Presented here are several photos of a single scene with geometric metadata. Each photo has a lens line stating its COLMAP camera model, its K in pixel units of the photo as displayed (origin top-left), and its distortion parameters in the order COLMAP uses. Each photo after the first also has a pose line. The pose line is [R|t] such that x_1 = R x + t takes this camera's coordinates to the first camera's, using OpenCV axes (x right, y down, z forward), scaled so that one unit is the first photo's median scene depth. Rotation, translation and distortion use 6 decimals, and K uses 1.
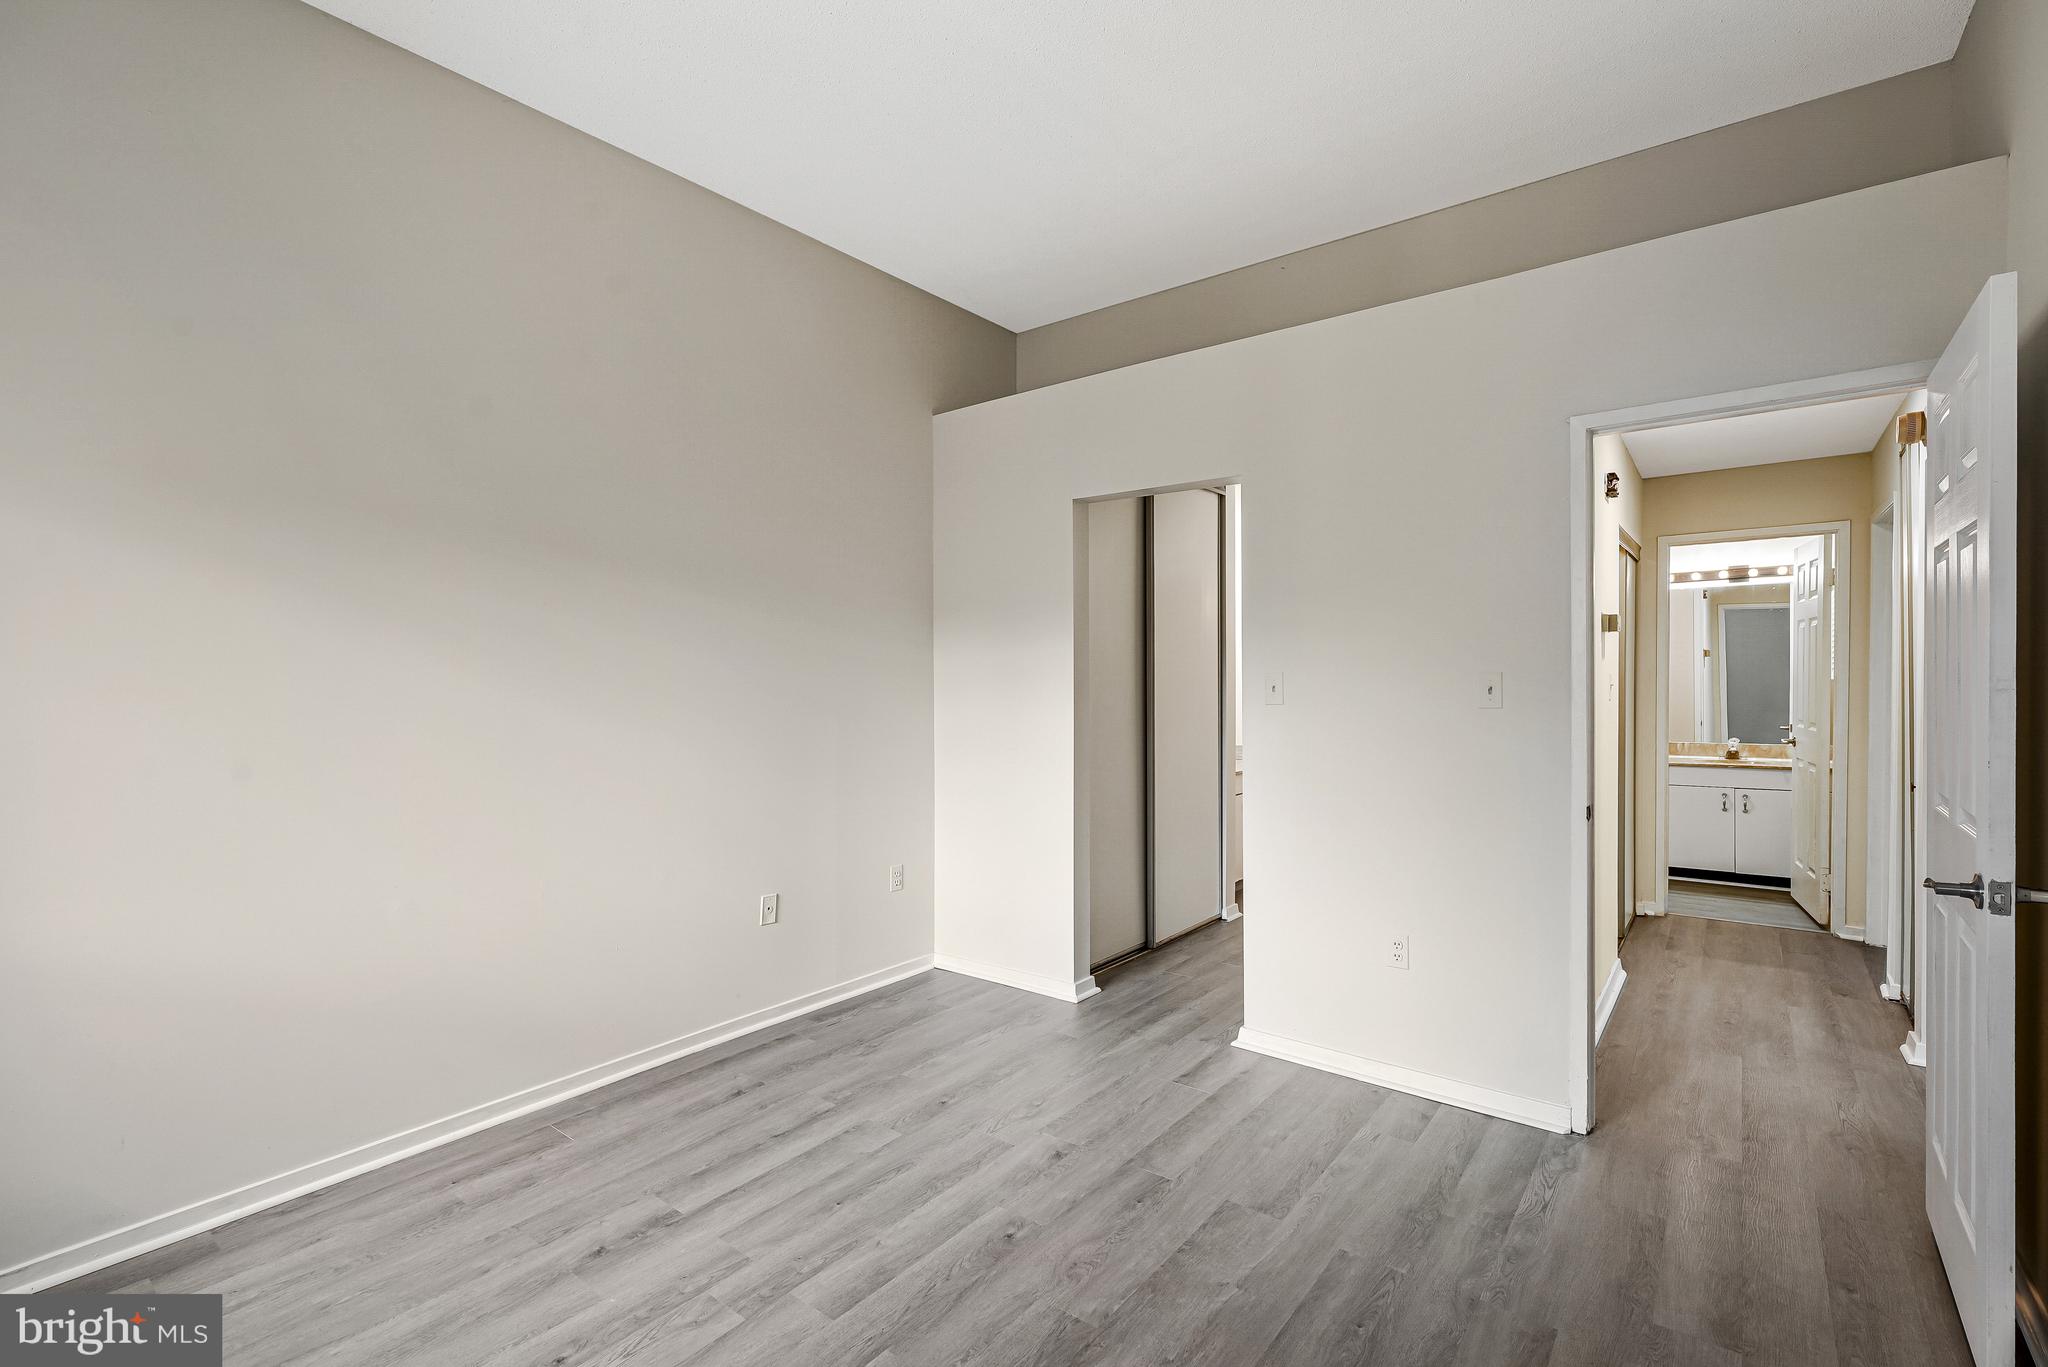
lens RADIAL K [[975.7, 0, 1005.9], [0, 975.7, 680.9], [0, 0, 1]] dist [-0.009560, 0.002342]
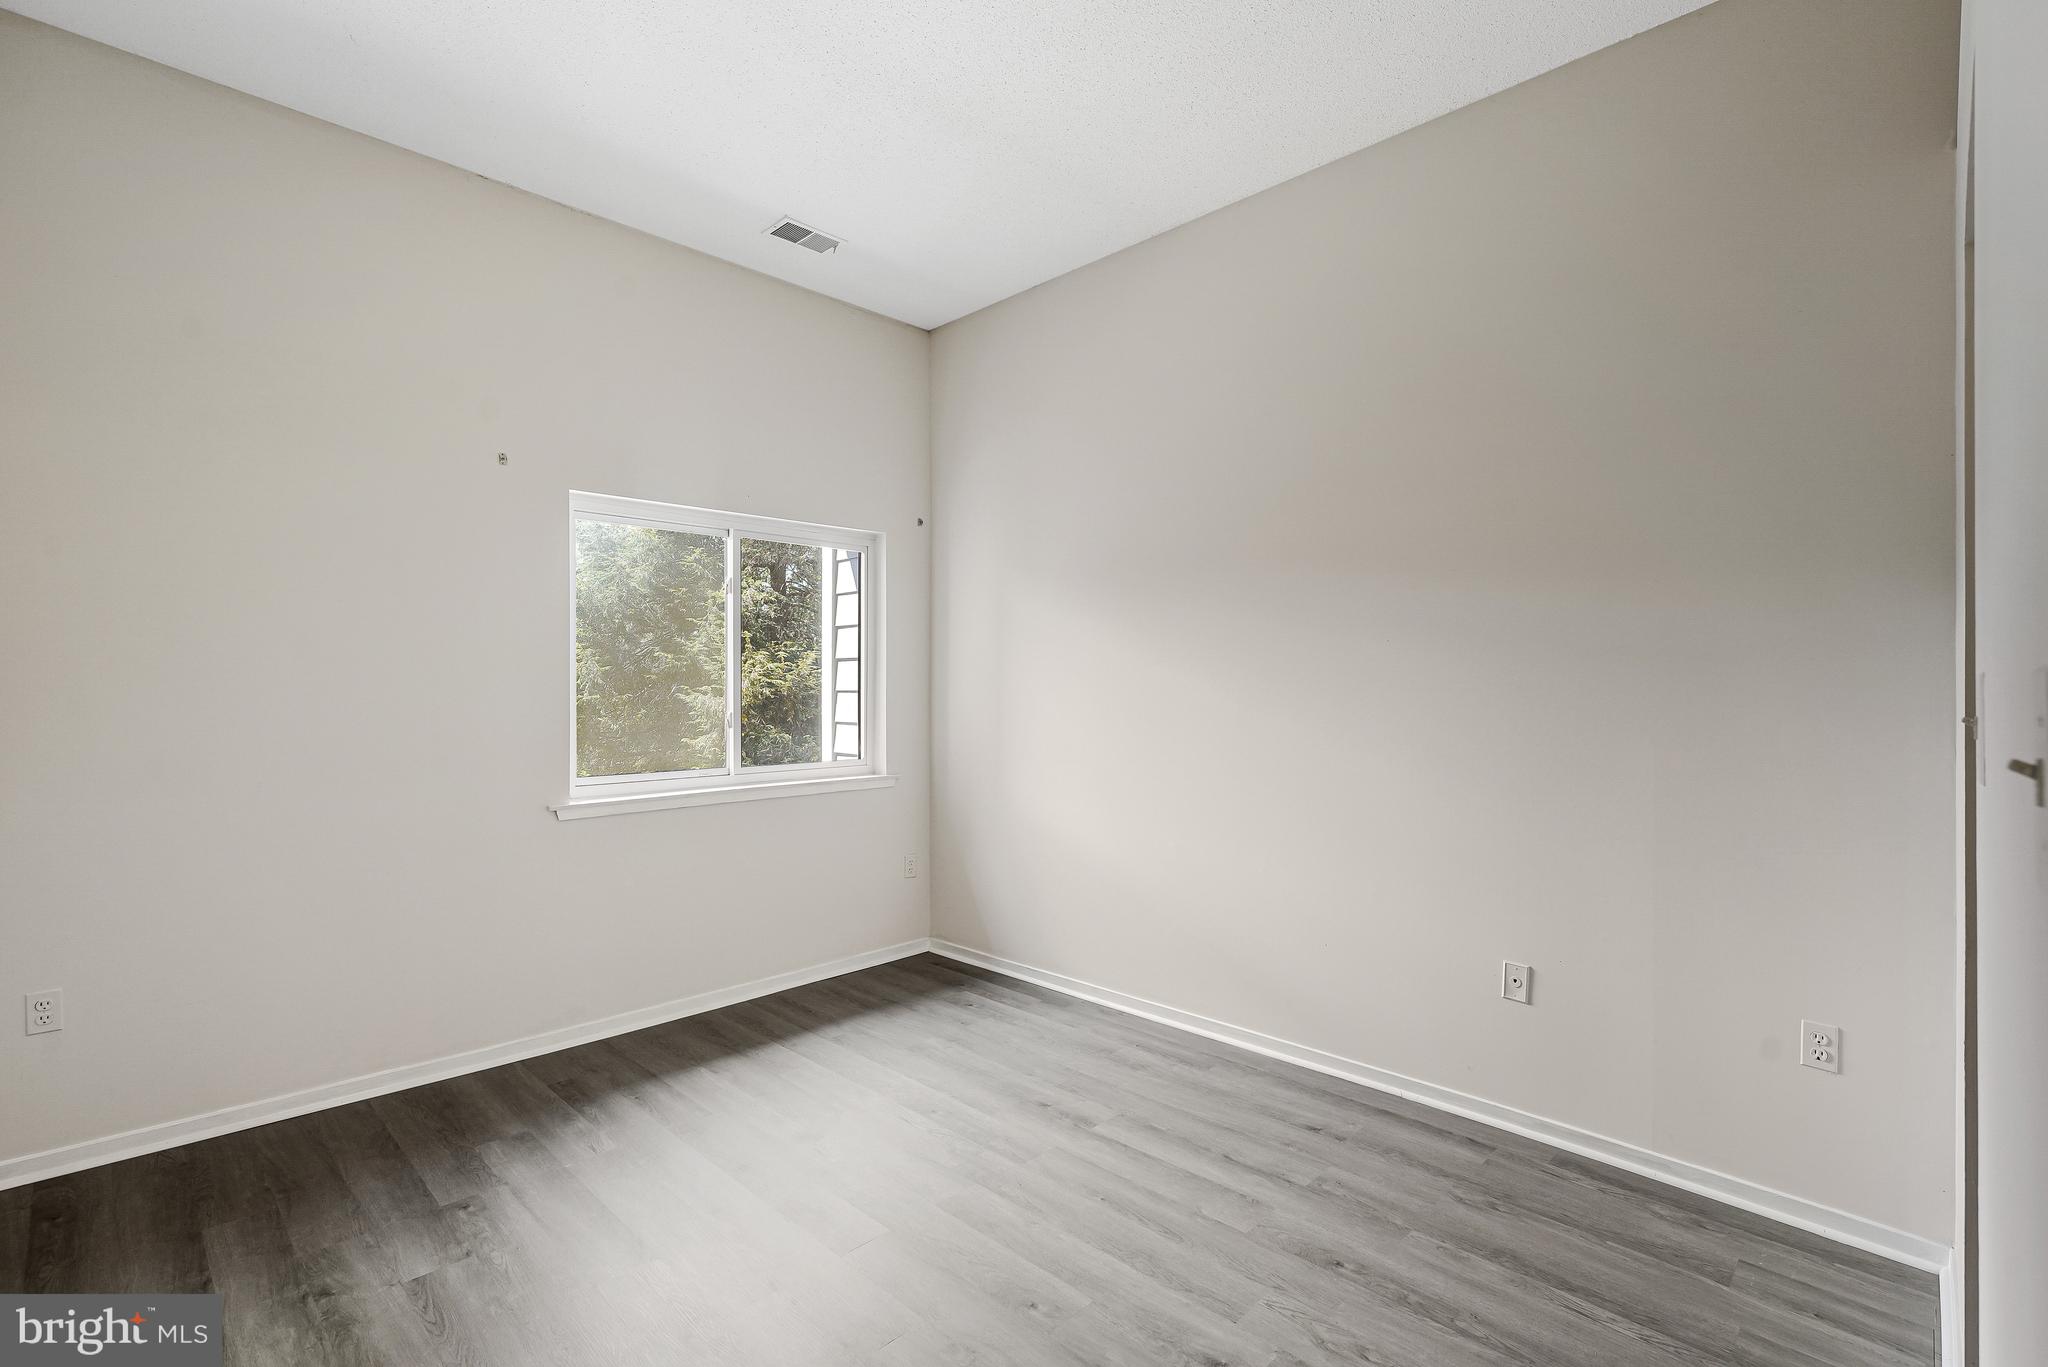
lens RADIAL K [[964.4, 0, 1016.8], [0, 964.4, 680.1], [0, 0, 1]] dist [0.005785, 0.001608]
pose [[-0.129864, 0.003960, -0.991524, 0.725497], [-0.013232, 0.999896, 0.005726, -0.004616], [0.991444, 0.013864, -0.129798, 0.902908]]
